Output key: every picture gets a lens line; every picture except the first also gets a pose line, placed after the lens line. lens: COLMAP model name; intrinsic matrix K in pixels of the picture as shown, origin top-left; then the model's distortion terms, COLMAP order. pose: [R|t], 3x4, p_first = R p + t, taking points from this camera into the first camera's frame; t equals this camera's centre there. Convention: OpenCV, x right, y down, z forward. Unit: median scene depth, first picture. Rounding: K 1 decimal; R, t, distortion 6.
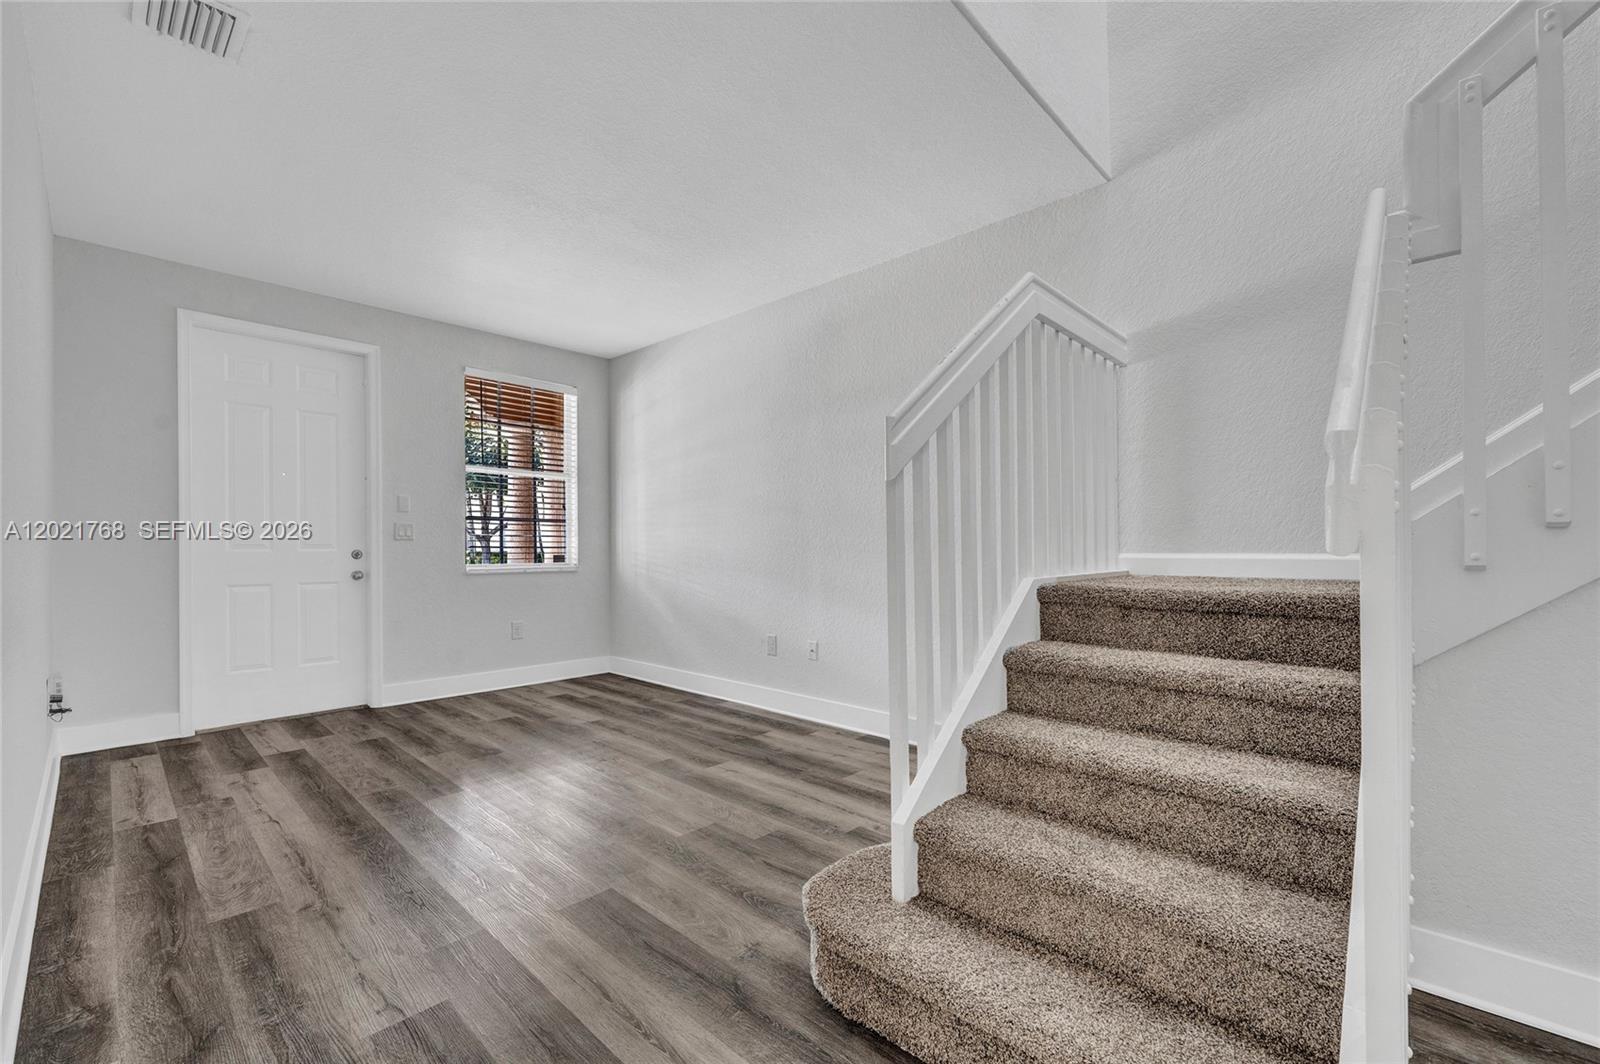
lens RADIAL K [[659.4, 0, 793.8], [0, 659.4, 536.4], [0, 0, 1]] dist [0.001989, 0.000322]
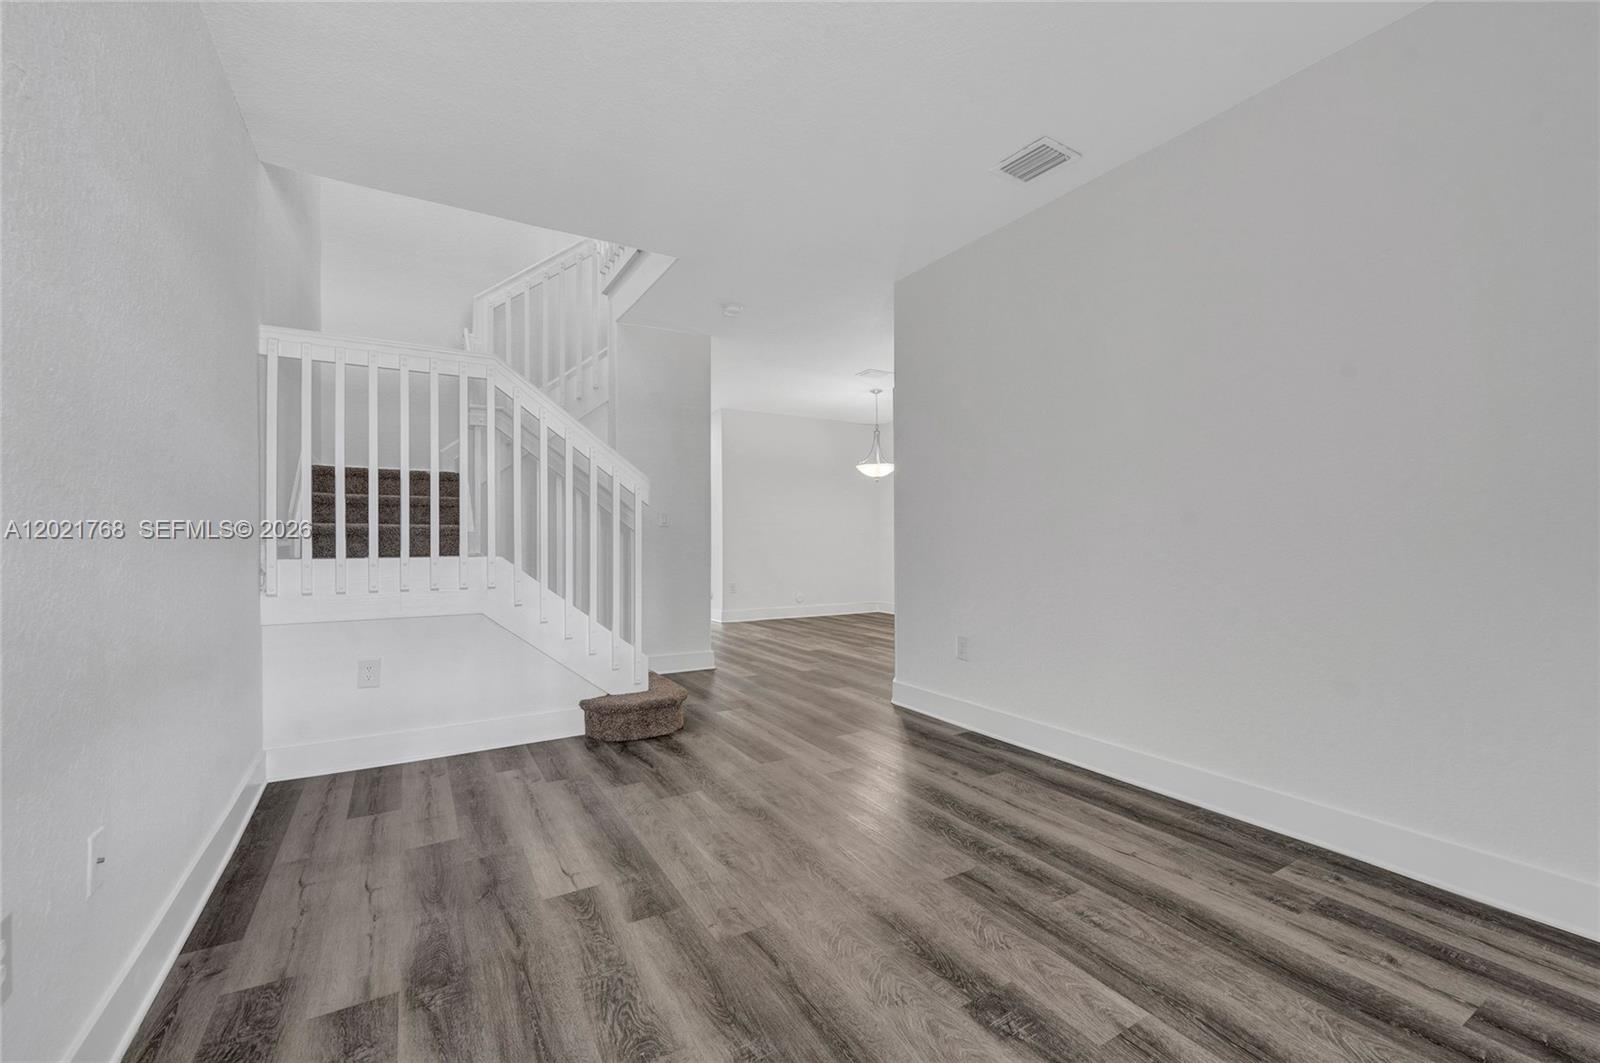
lens RADIAL K [[659.4, 0, 793.8], [0, 659.4, 535.9], [0, 0, 1]] dist [0.001989, 0.000322]
pose [[-0.961370, 0.006204, 0.275189, -0.548331], [0.002080, 0.999881, -0.015277, 0.029761], [-0.275251, -0.014114, -0.961269, 1.743745]]
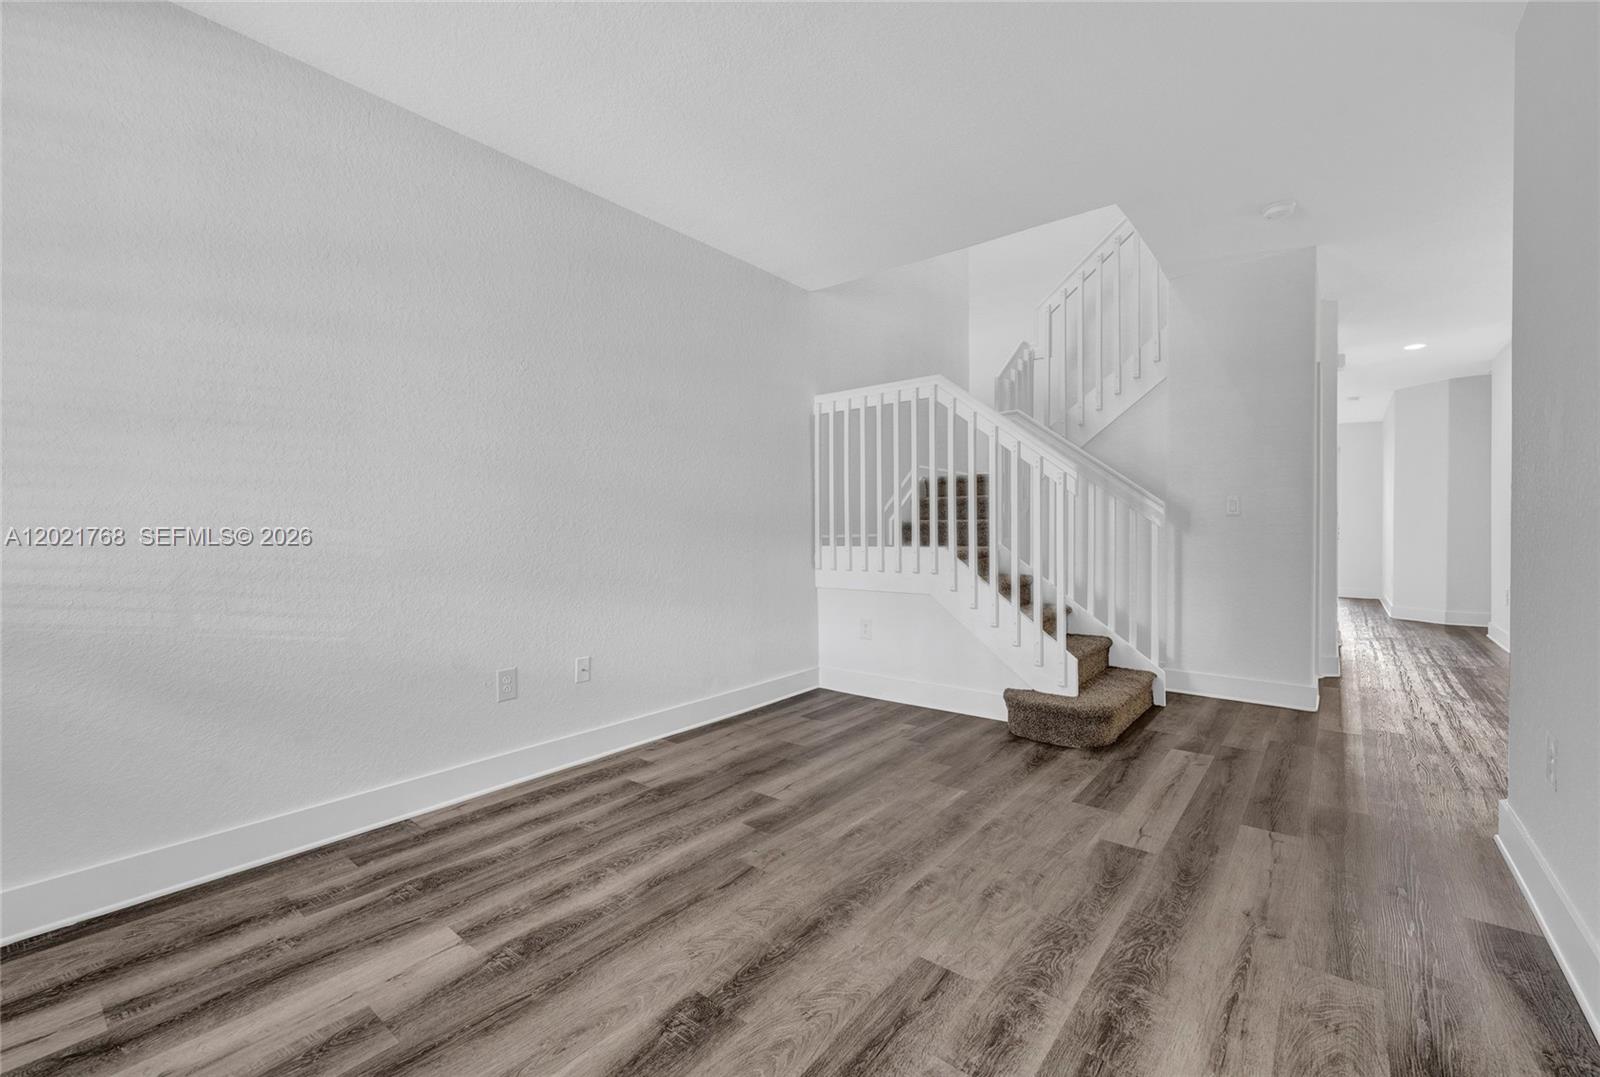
lens RADIAL K [[662.0, 0, 800.0], [0, 662.0, 538.5], [0, 0, 1]] dist [-0.001223, -0.000452]
pose [[-0.073468, -0.007448, 0.997270, -1.069163], [-0.006605, 0.999954, 0.006982, 0.021628], [-0.997276, -0.006074, -0.073514, 1.159419]]
